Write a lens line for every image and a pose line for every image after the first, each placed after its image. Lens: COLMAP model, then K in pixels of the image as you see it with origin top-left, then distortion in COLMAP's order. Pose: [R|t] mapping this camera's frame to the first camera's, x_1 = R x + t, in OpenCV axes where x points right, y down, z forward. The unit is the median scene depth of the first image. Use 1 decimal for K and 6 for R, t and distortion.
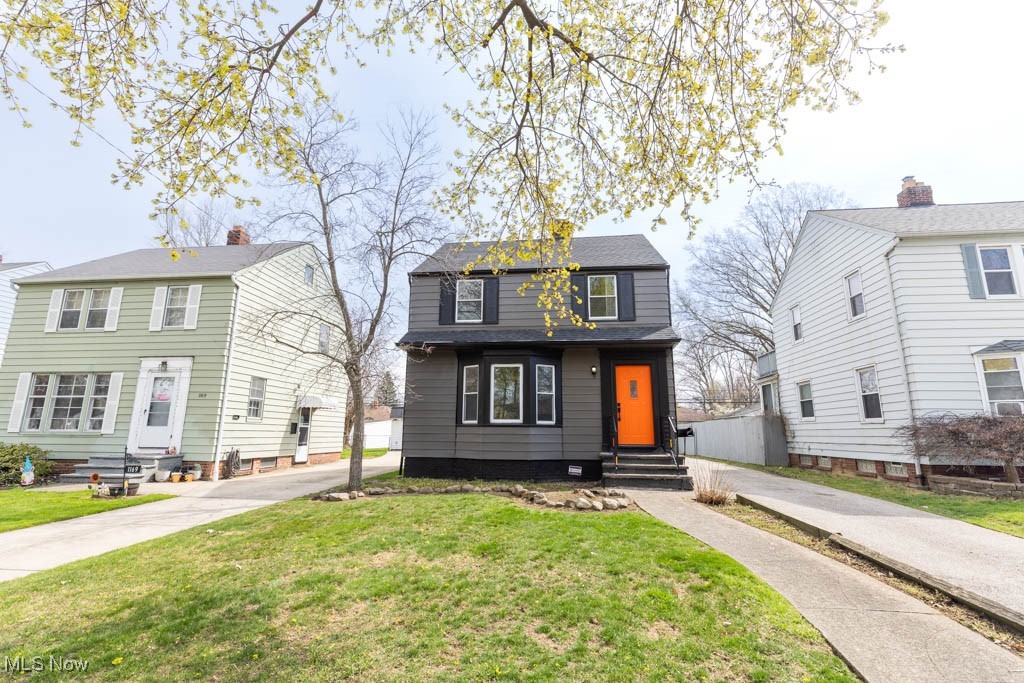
lens RADIAL K [[460.5, 0, 511.5], [0, 460.5, 337.8], [0, 0, 1]] dist [0.003569, 0.000845]
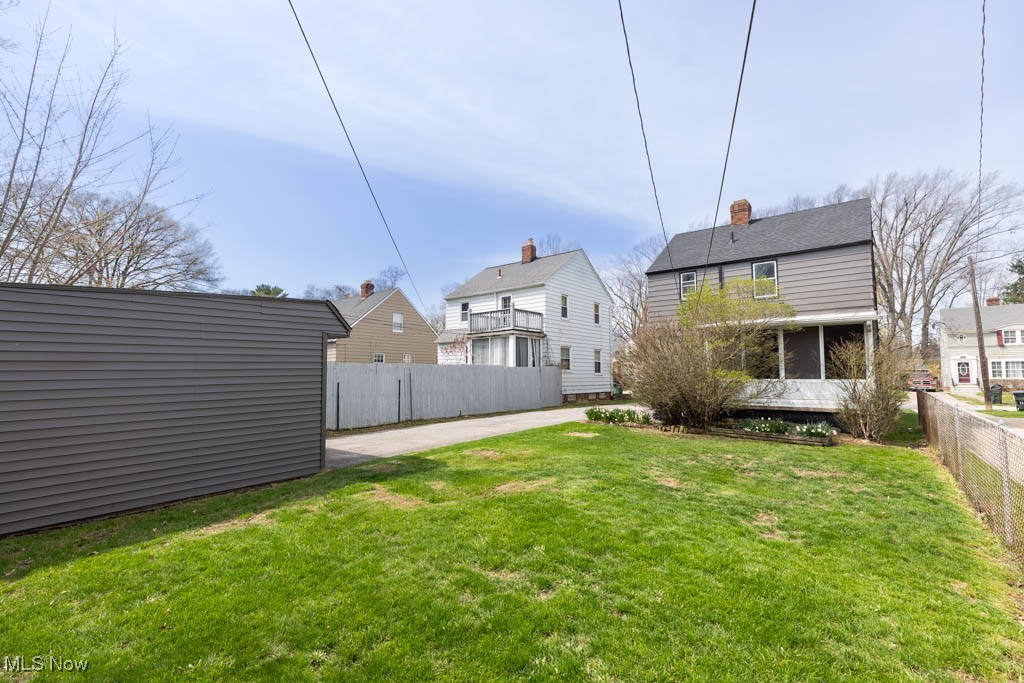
lens RADIAL K [[460.5, 0, 511.5], [0, 460.5, 337.8], [0, 0, 1]] dist [0.003569, 0.000845]
pose [[-0.849578, 0.035449, 0.526270, -0.002564], [-0.114142, 0.961742, -0.249046, 0.451864], [-0.514964, -0.271654, -0.813029, 2.266099]]
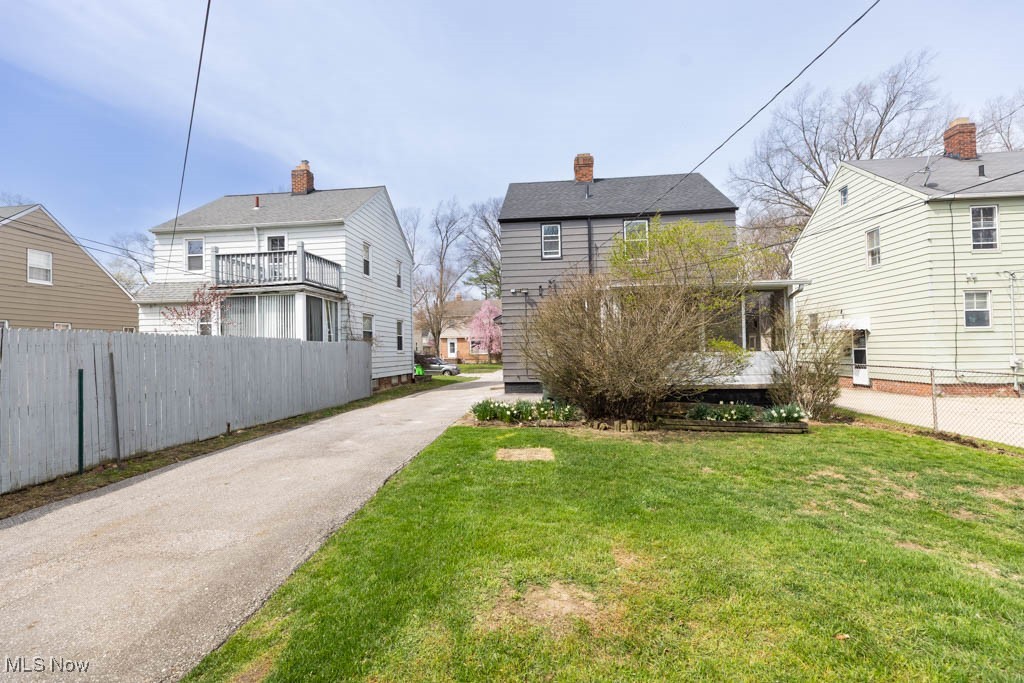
lens RADIAL K [[460.5, 0, 511.5], [0, 460.5, 337.8], [0, 0, 1]] dist [0.003569, 0.000845]
pose [[-0.999846, 0.009768, -0.014609, 0.306293], [0.012919, 0.972089, -0.234255, 0.400875], [0.011913, -0.234408, -0.972065, 2.008810]]
